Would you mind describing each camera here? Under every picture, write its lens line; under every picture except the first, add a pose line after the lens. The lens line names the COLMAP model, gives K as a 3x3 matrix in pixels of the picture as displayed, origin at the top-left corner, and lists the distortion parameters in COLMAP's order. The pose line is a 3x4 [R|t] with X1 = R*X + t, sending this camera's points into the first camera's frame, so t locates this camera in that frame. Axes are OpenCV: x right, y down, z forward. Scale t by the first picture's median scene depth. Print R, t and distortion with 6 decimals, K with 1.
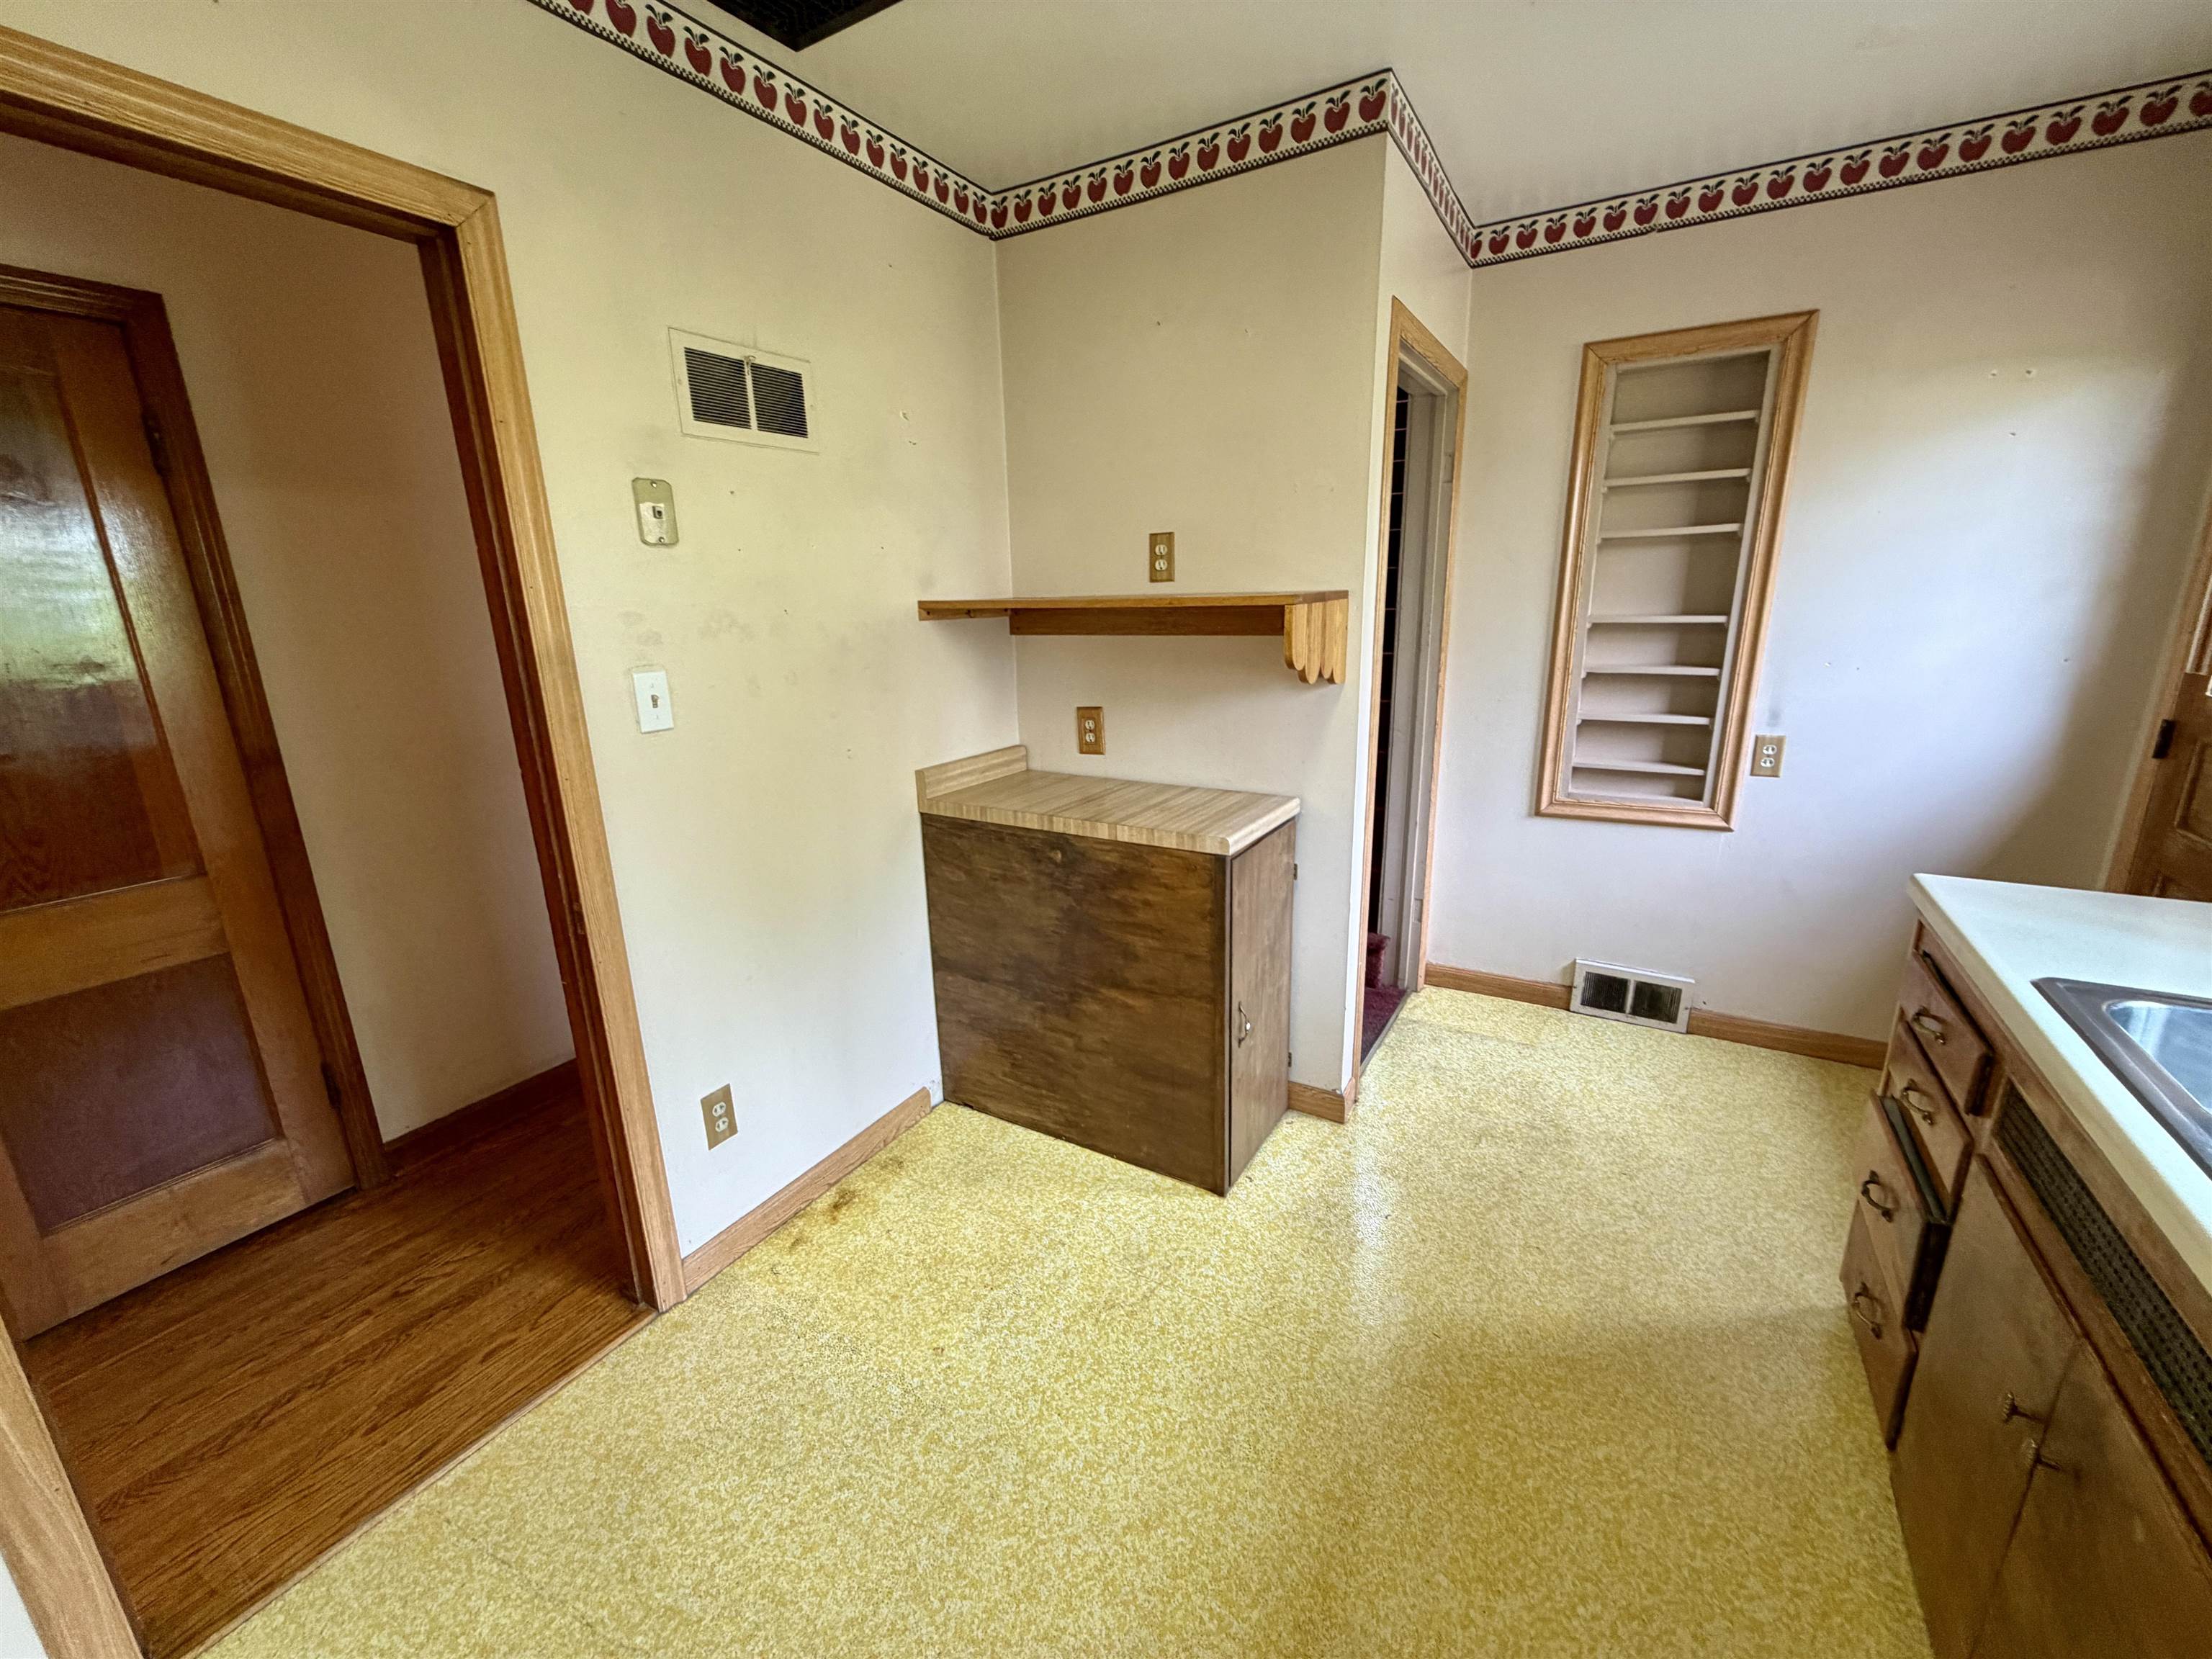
lens RADIAL K [[885.2, 0, 1097.8], [0, 885.2, 828.5], [0, 0, 1]] dist [0.001550, -0.000591]
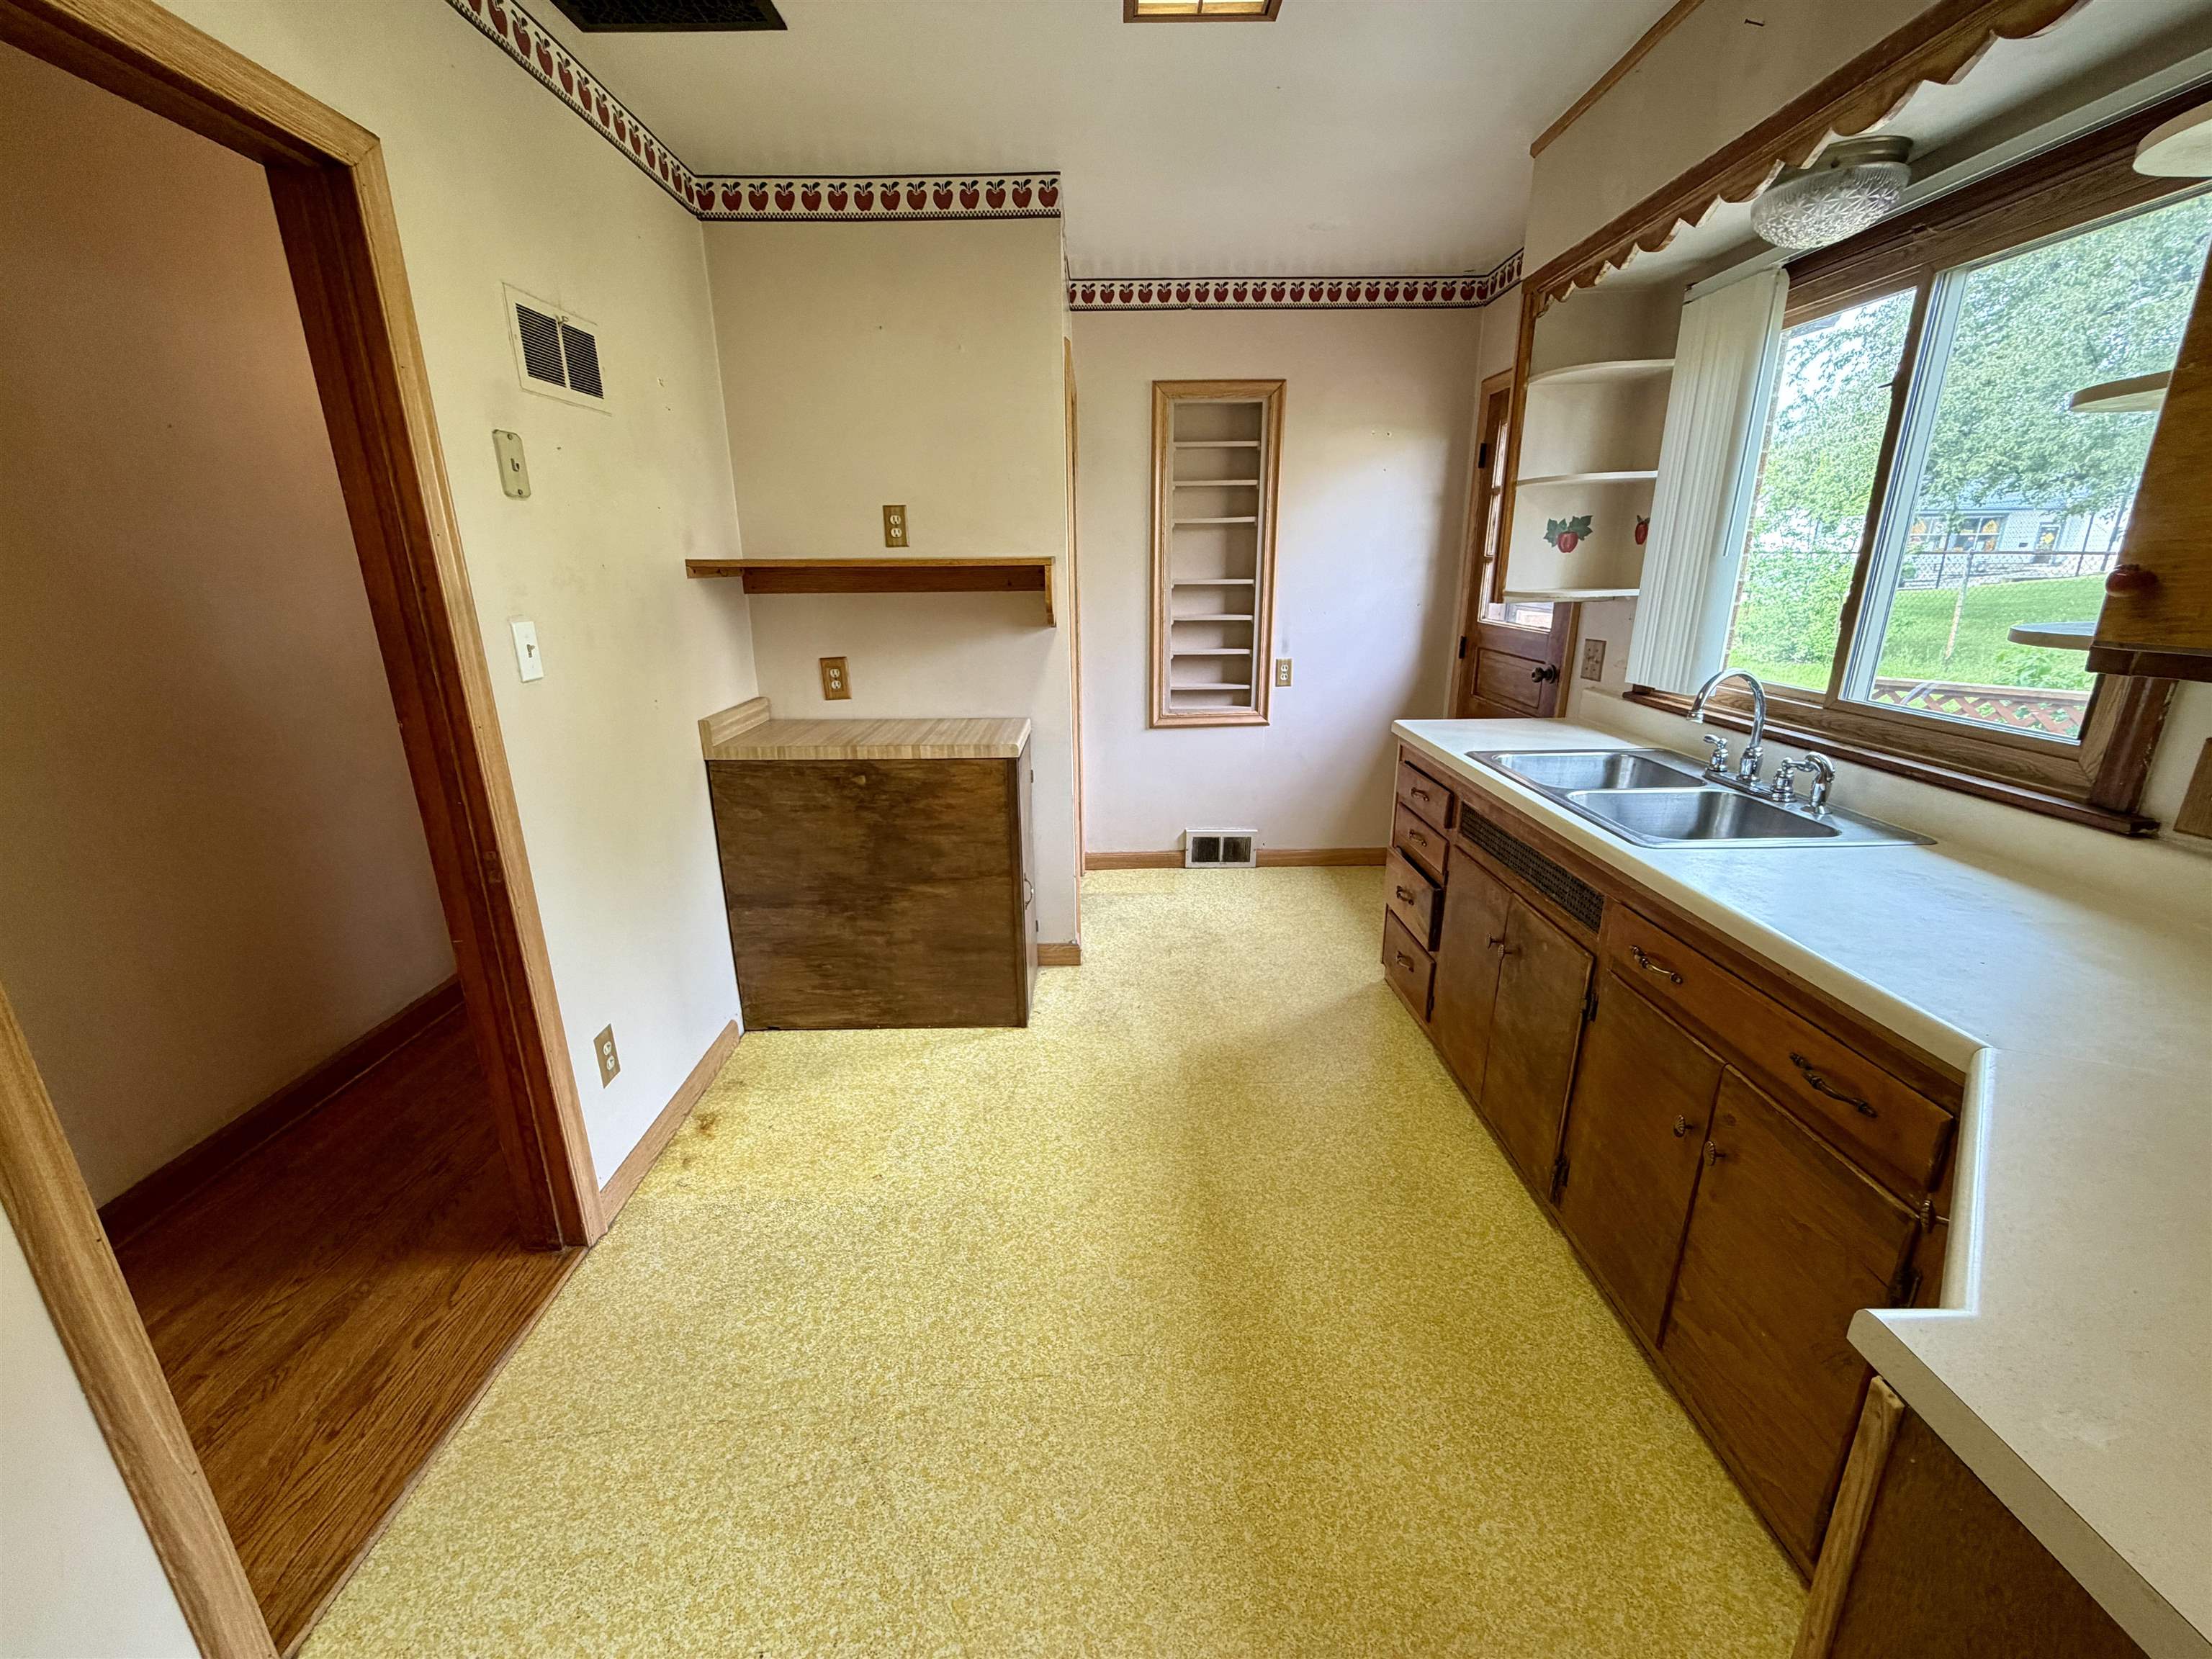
lens RADIAL K [[885.2, 0, 1097.8], [0, 885.2, 828.5], [0, 0, 1]] dist [0.001550, -0.000591]
pose [[0.852617, -0.136895, 0.504286, -0.376716], [0.123345, 0.990527, 0.060348, 0.061839], [-0.507770, 0.010747, 0.861425, -0.168582]]
